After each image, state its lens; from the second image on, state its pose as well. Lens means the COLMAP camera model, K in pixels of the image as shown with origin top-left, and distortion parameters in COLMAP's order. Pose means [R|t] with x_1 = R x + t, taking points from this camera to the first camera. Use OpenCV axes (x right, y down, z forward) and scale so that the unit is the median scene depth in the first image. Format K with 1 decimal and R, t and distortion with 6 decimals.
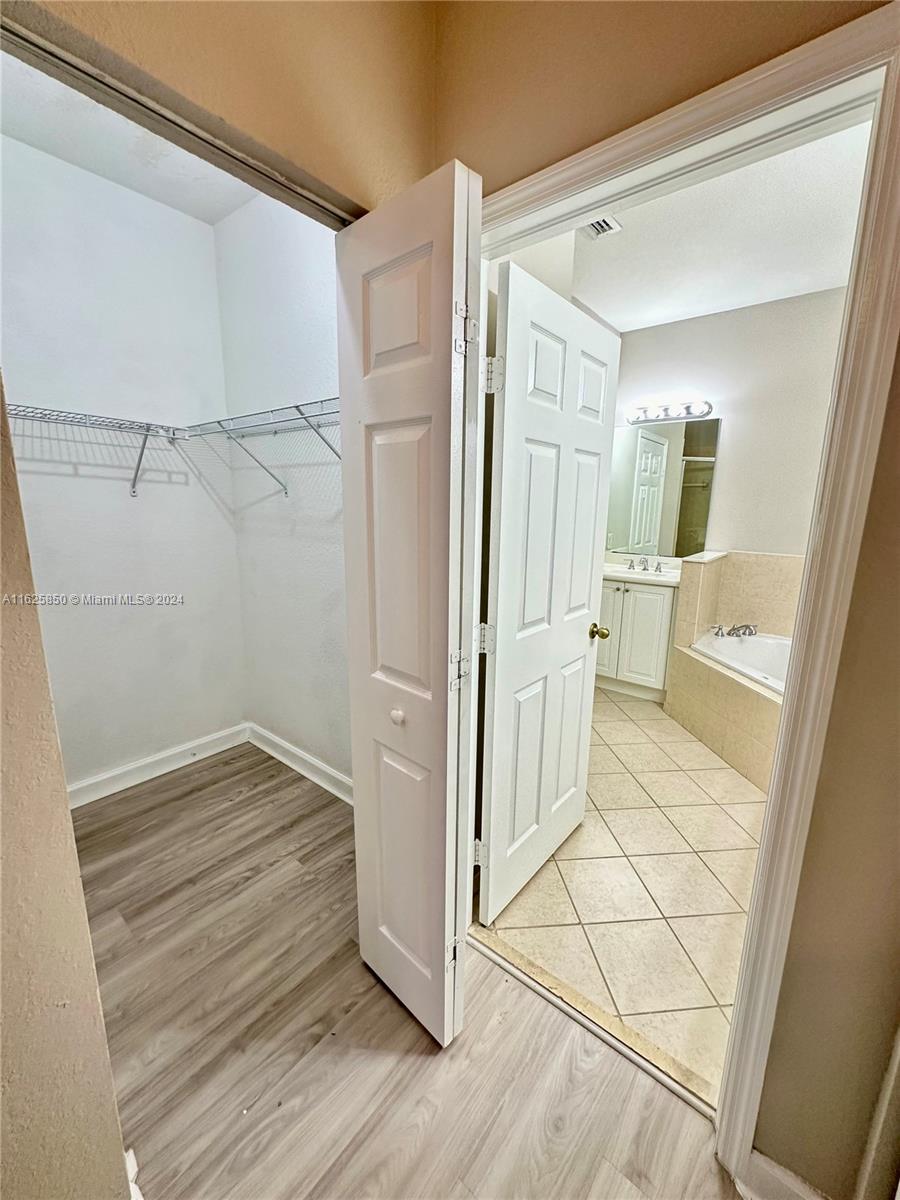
lens RADIAL K [[478.9, 0, 456.5], [0, 478.9, 592.9], [0, 0, 1]] dist [-0.006225, 0.001220]
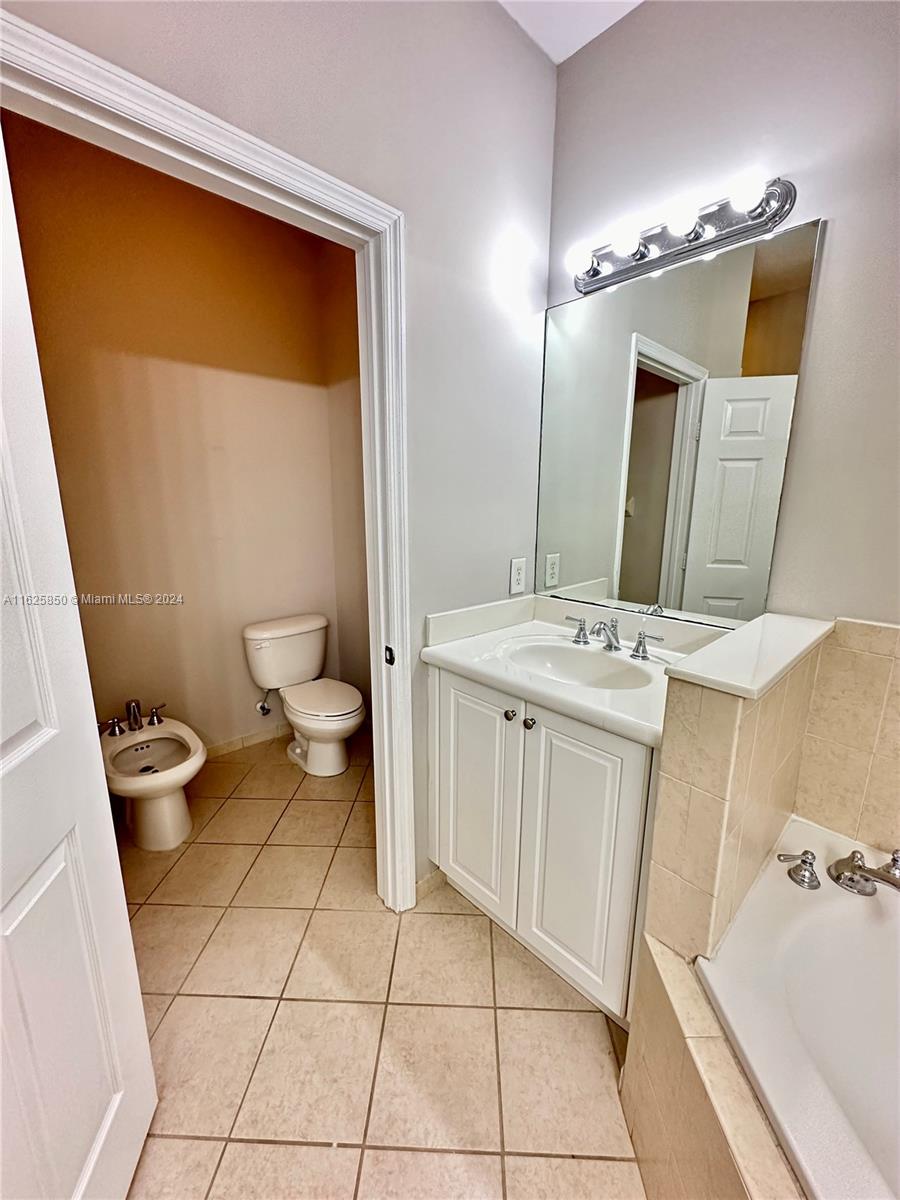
lens RADIAL K [[478.9, 0, 452.4], [0, 478.9, 602.2], [0, 0, 1]] dist [-0.006225, 0.001220]
pose [[0.992624, 0.018895, -0.119753, 0.349279], [-0.016337, 0.999618, 0.022302, -0.107092], [0.120129, -0.020181, 0.992553, 0.654886]]
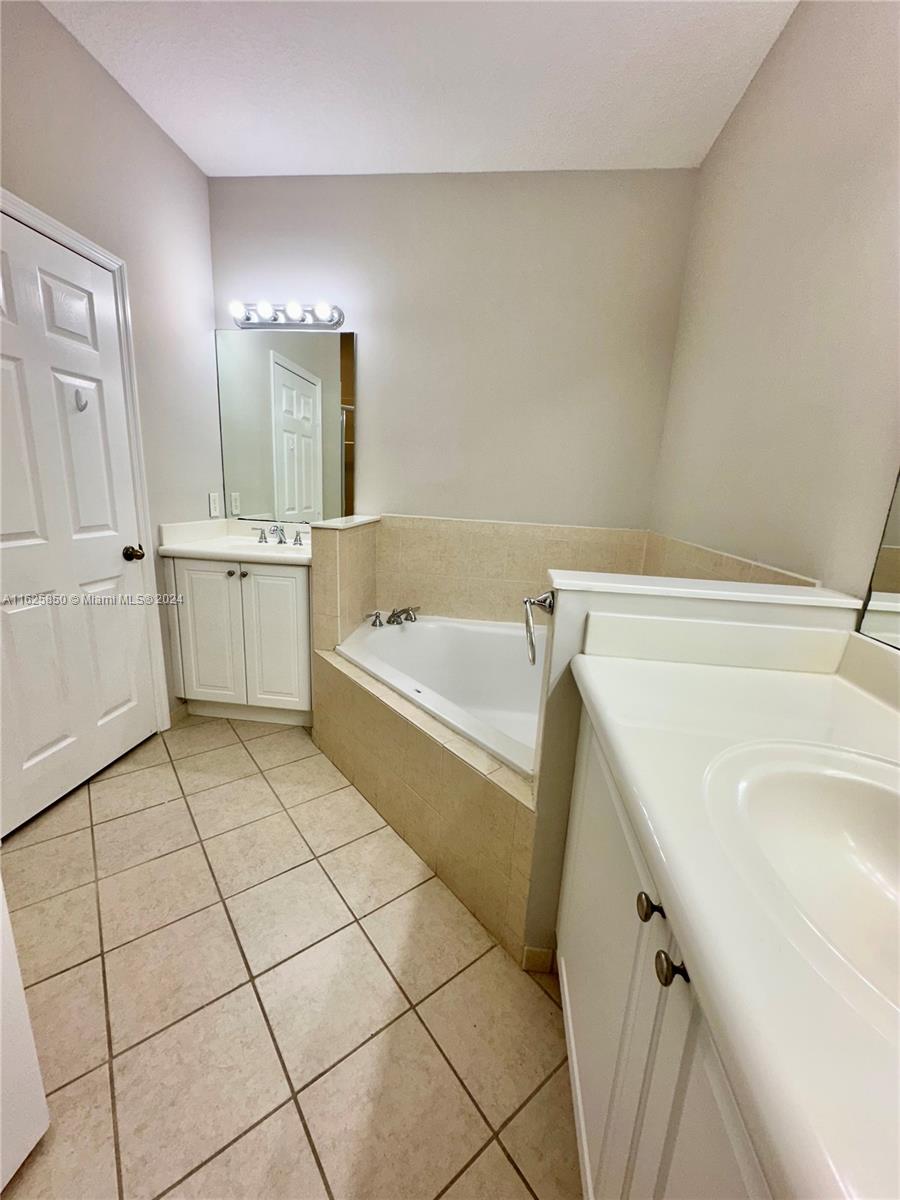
lens RADIAL K [[478.9, 0, 448.3], [0, 478.9, 600.0], [0, 0, 1]] dist [-0.006225, 0.001220]
pose [[0.841876, -0.096552, 0.530964, 0.245783], [0.063711, 0.994767, 0.079874, -0.005107], [-0.535898, -0.033415, 0.843621, 0.298131]]
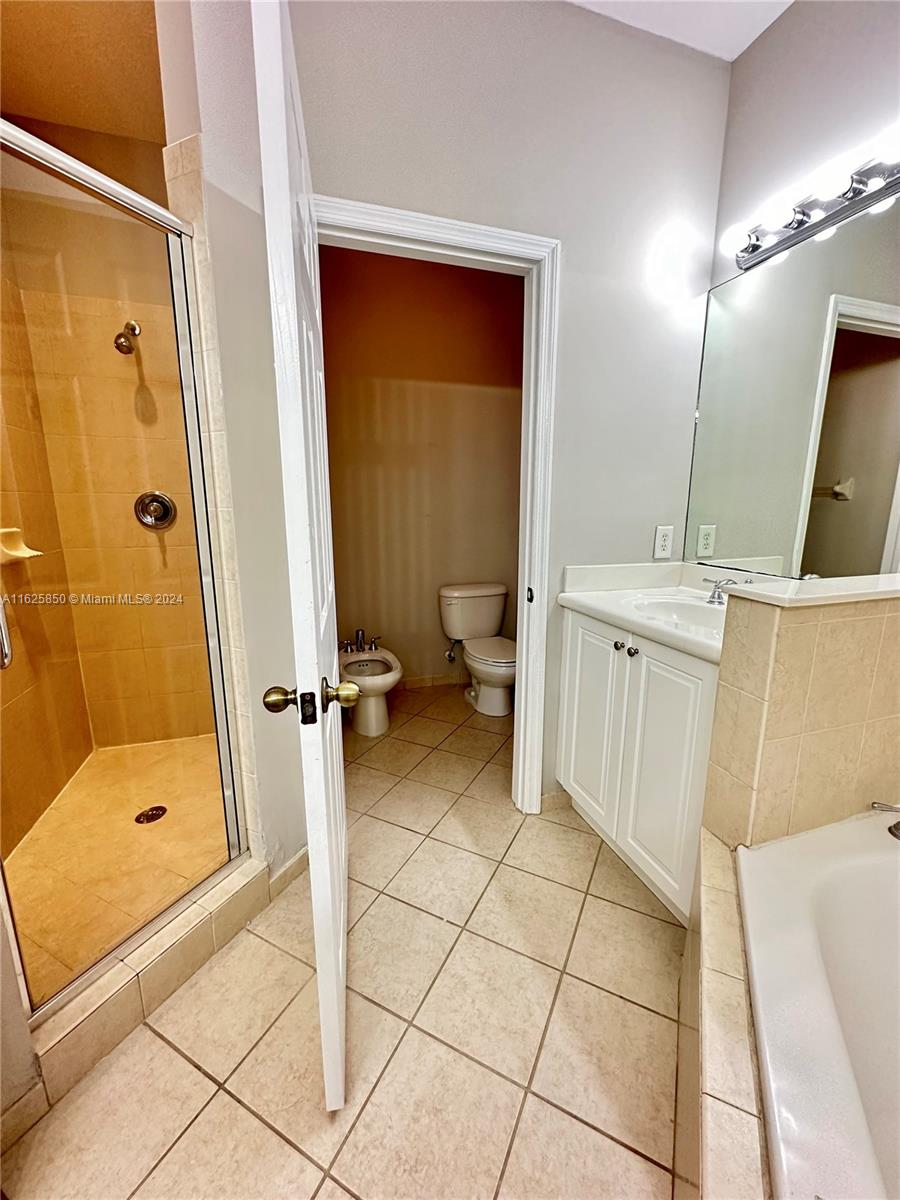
lens RADIAL K [[478.9, 0, 452.0], [0, 478.9, 602.6], [0, 0, 1]] dist [-0.006225, 0.001220]
pose [[0.847025, 0.096542, -0.522712, 0.450153], [-0.090183, 0.995212, 0.037673, -0.051836], [0.523846, 0.015230, 0.851677, 0.571434]]
